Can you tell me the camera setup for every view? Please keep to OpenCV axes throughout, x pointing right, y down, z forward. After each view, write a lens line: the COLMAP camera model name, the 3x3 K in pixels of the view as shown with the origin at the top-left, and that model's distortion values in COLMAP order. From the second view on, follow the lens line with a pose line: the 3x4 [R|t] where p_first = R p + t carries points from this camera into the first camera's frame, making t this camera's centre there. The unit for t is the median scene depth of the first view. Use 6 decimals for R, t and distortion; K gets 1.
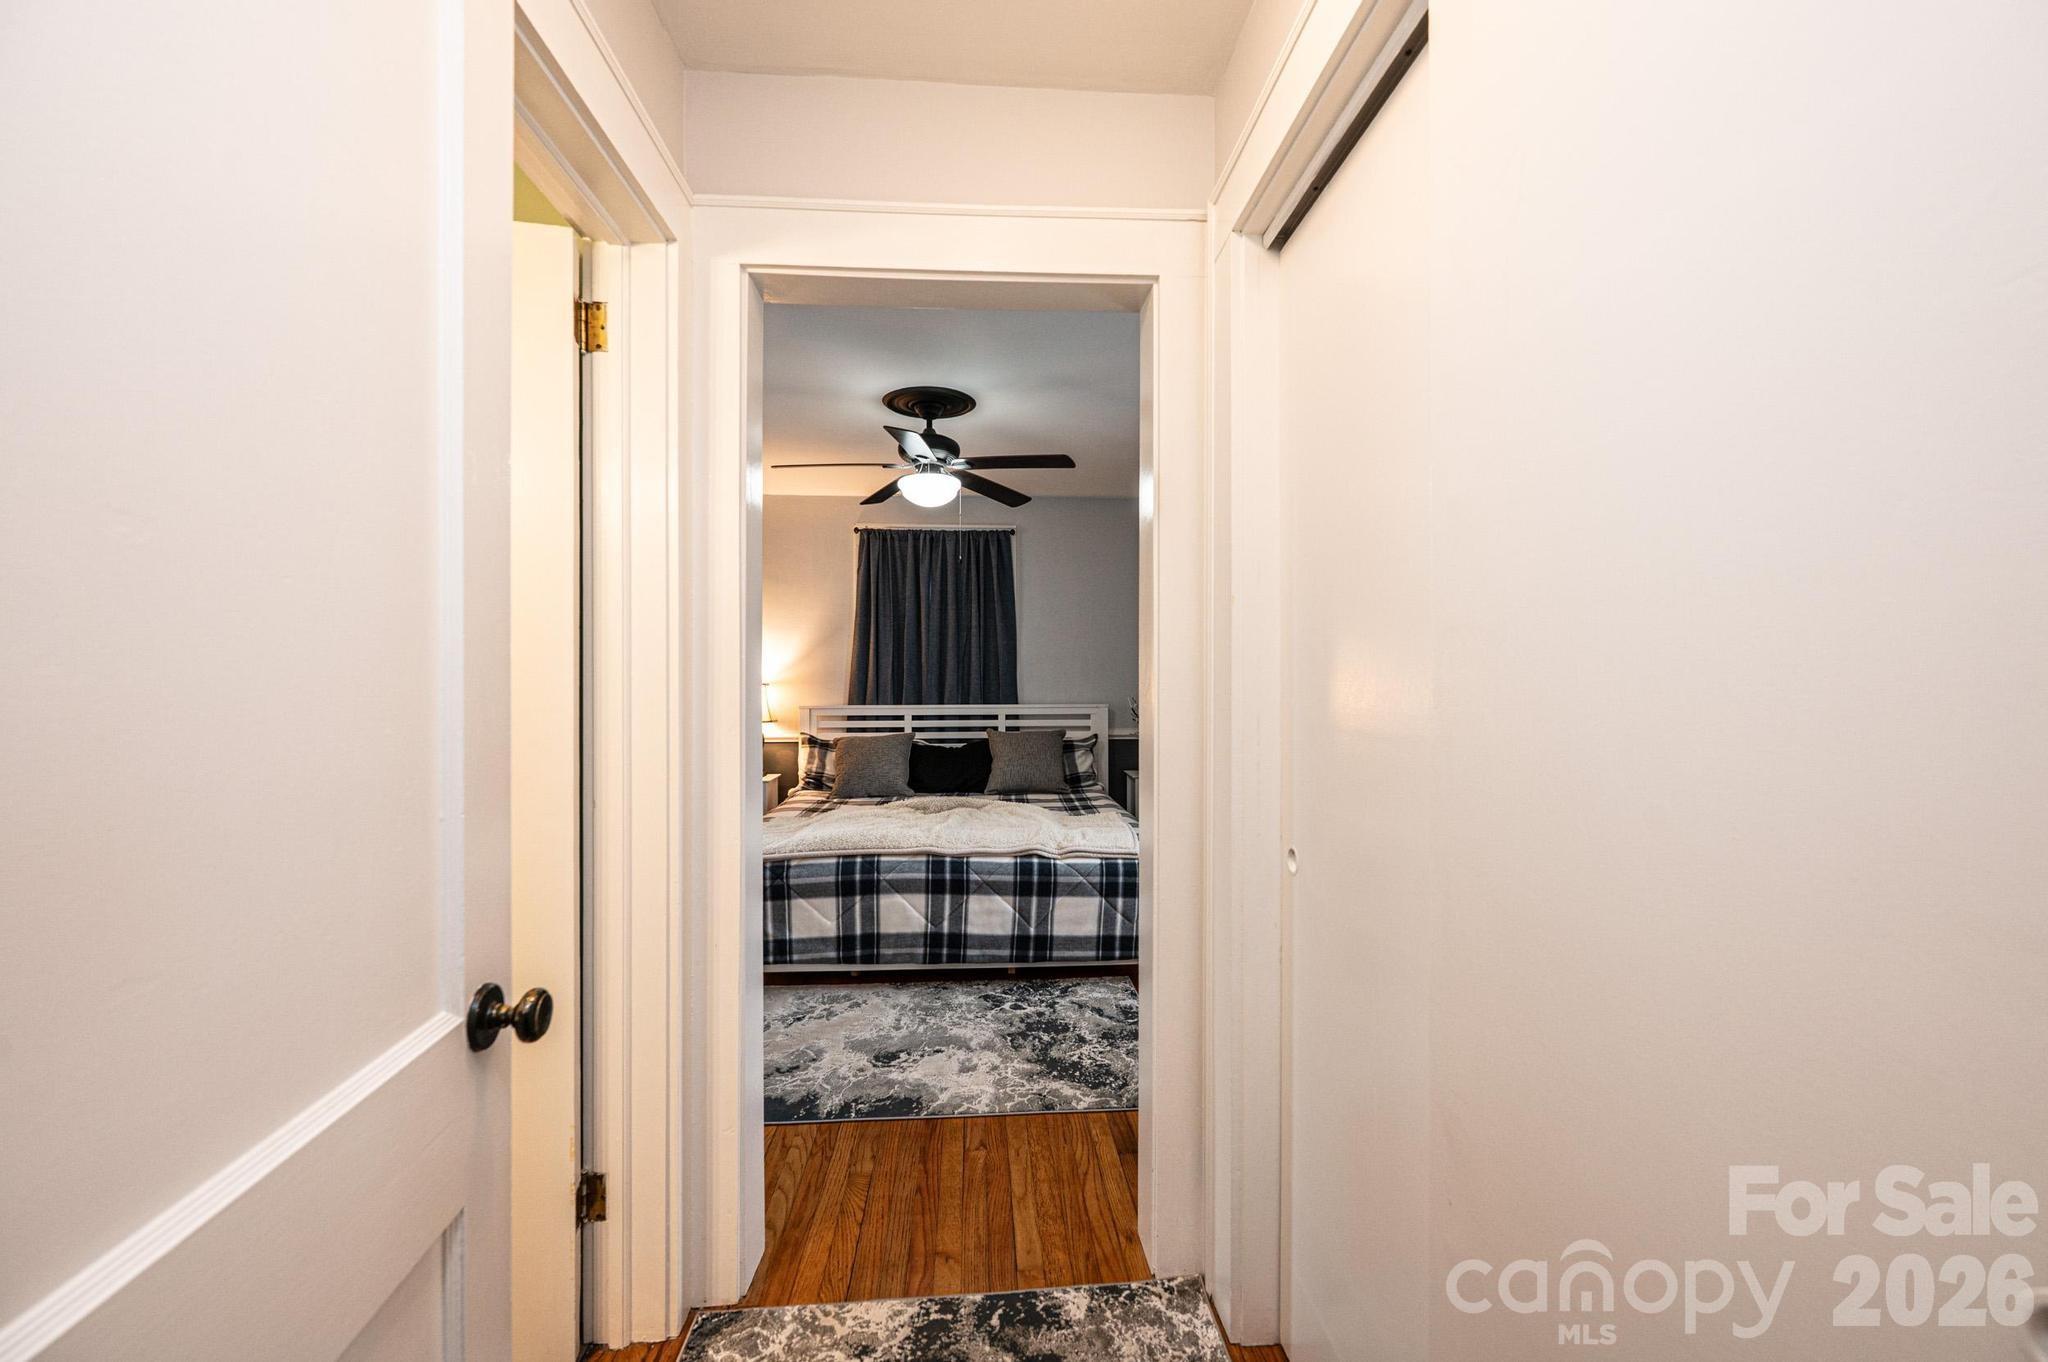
lens RADIAL K [[810.1, 0, 1029.4], [0, 810.1, 677.9], [0, 0, 1]] dist [0.000461, 0.000143]
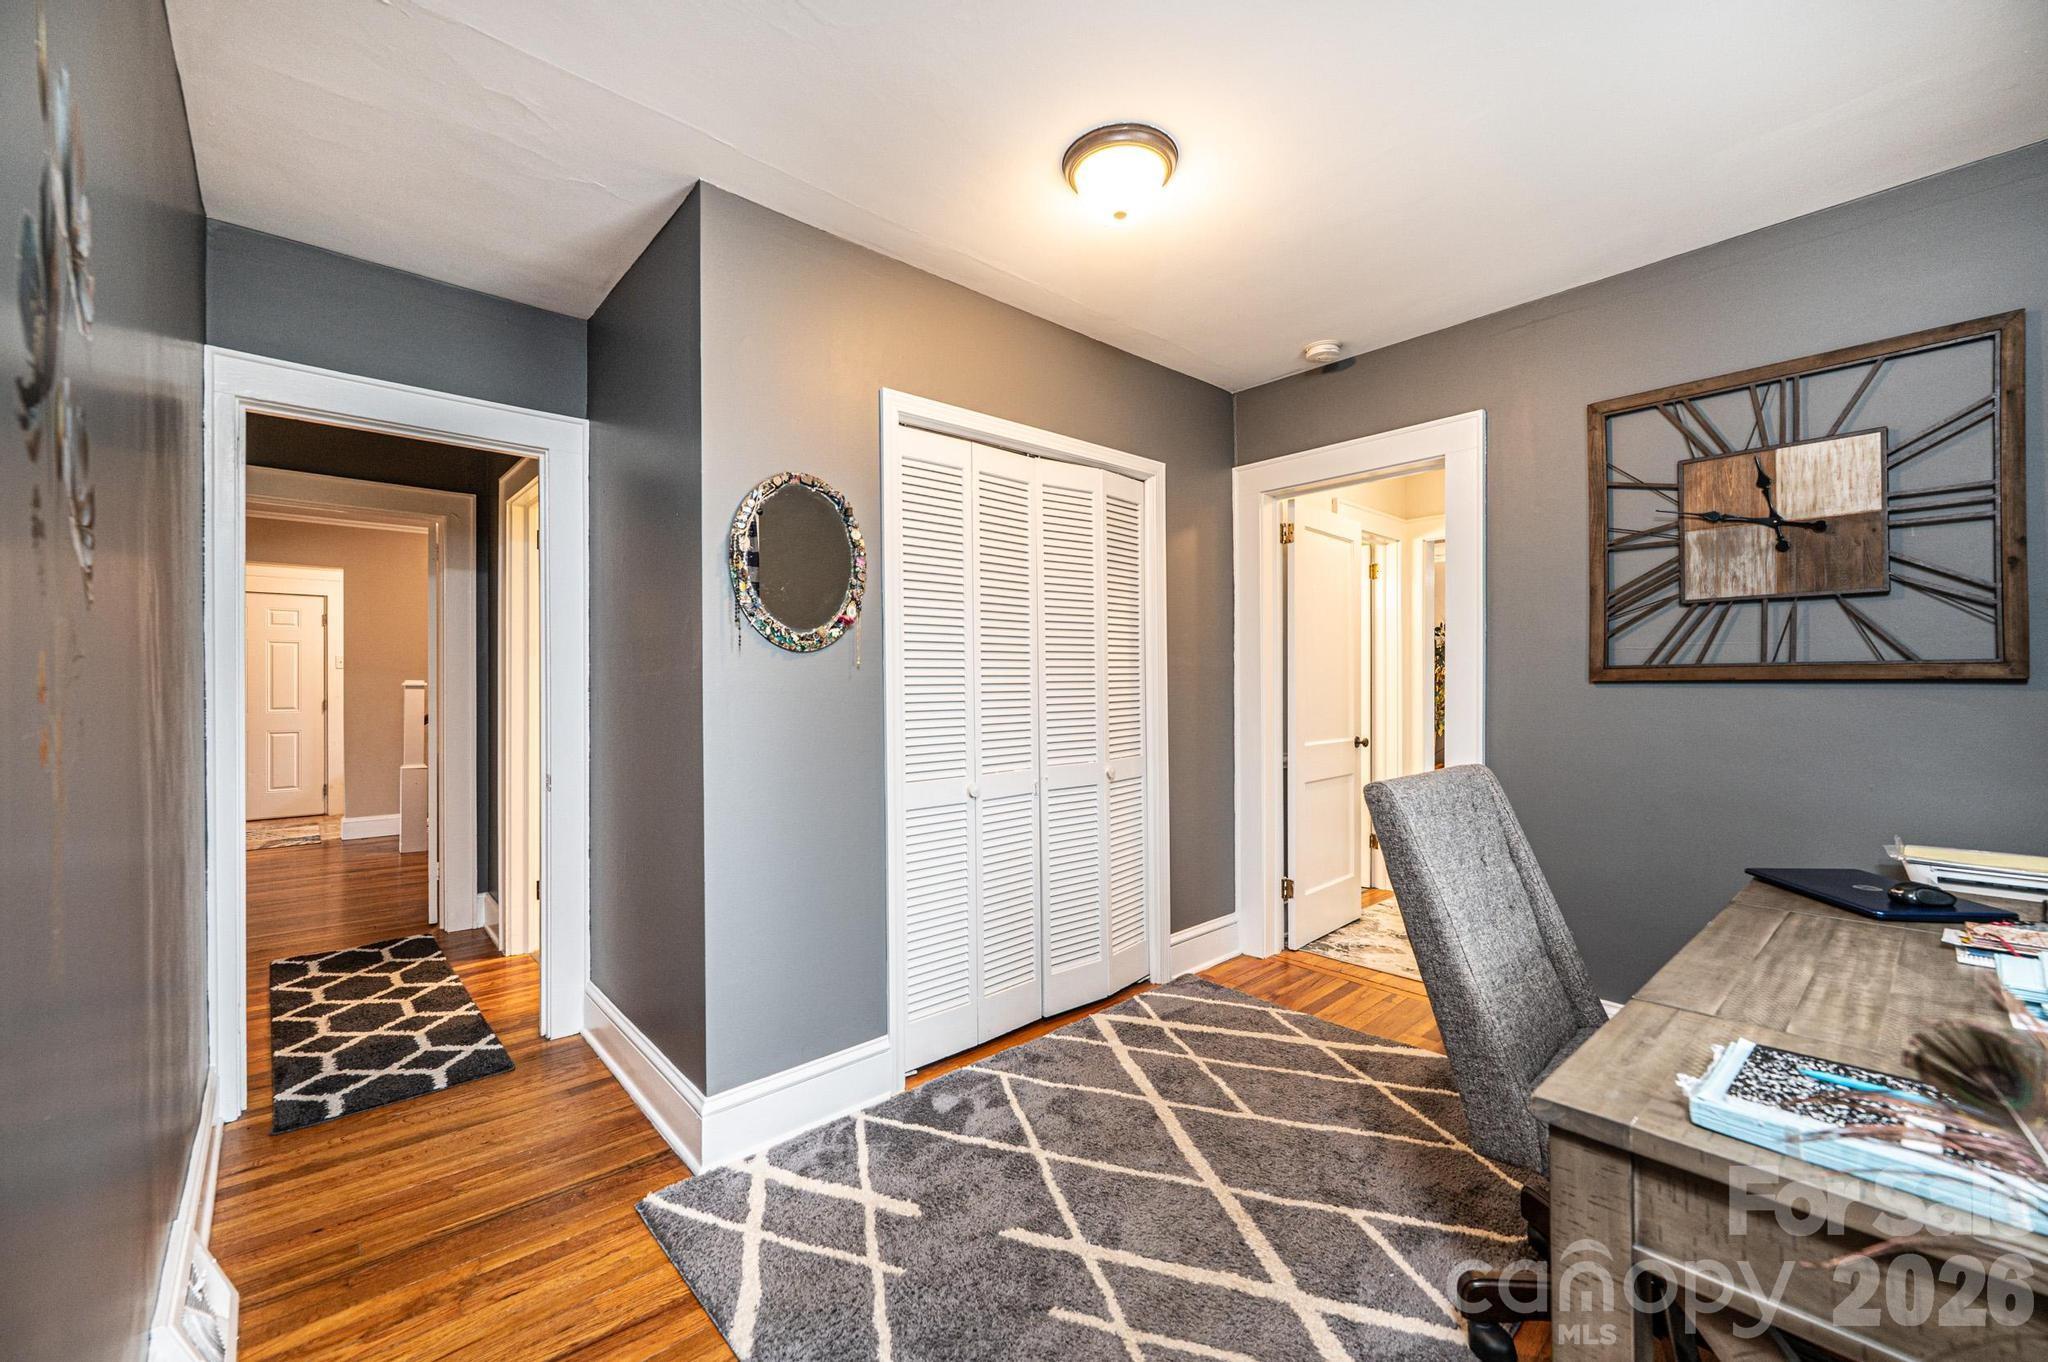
lens RADIAL K [[810.1, 0, 1024.9], [0, 810.1, 678.9], [0, 0, 1]] dist [0.000461, 0.000143]
pose [[0.616825, -0.003555, -0.787092, 0.623306], [0.003959, 0.999991, -0.001414, -0.013549], [0.787090, -0.002244, 0.616834, -1.139327]]
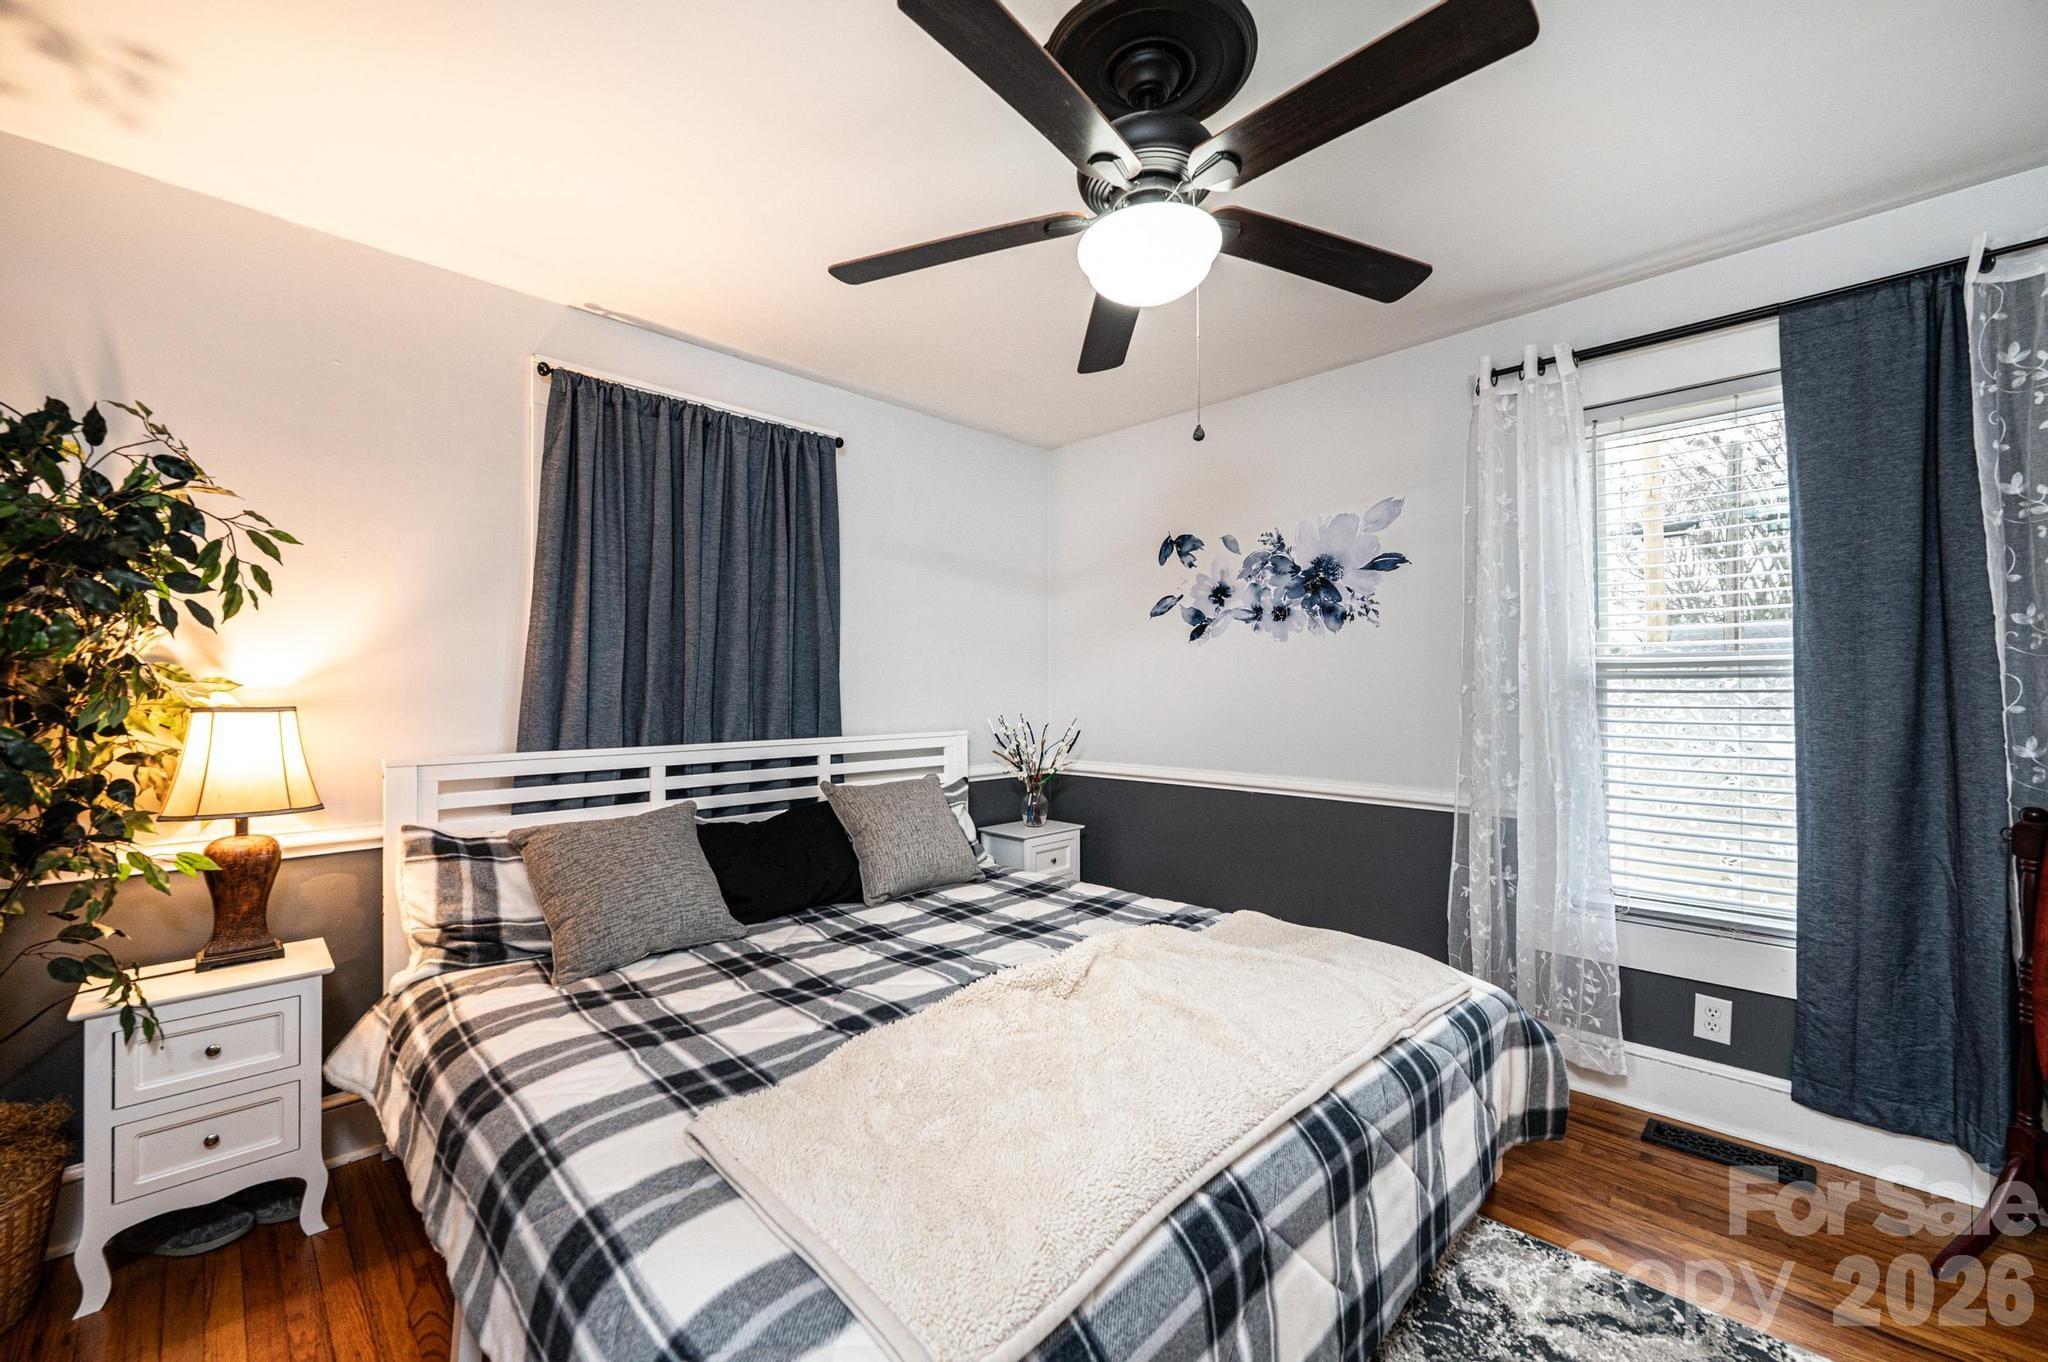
lens RADIAL K [[810.1, 0, 1019.7], [0, 810.1, 681.7], [0, 0, 1]] dist [0.000461, 0.000143]
pose [[0.754188, 0.005060, 0.656640, -0.308225], [0.005483, 0.999887, -0.014003, 0.002102], [-0.656636, 0.014162, 0.754074, 0.477884]]
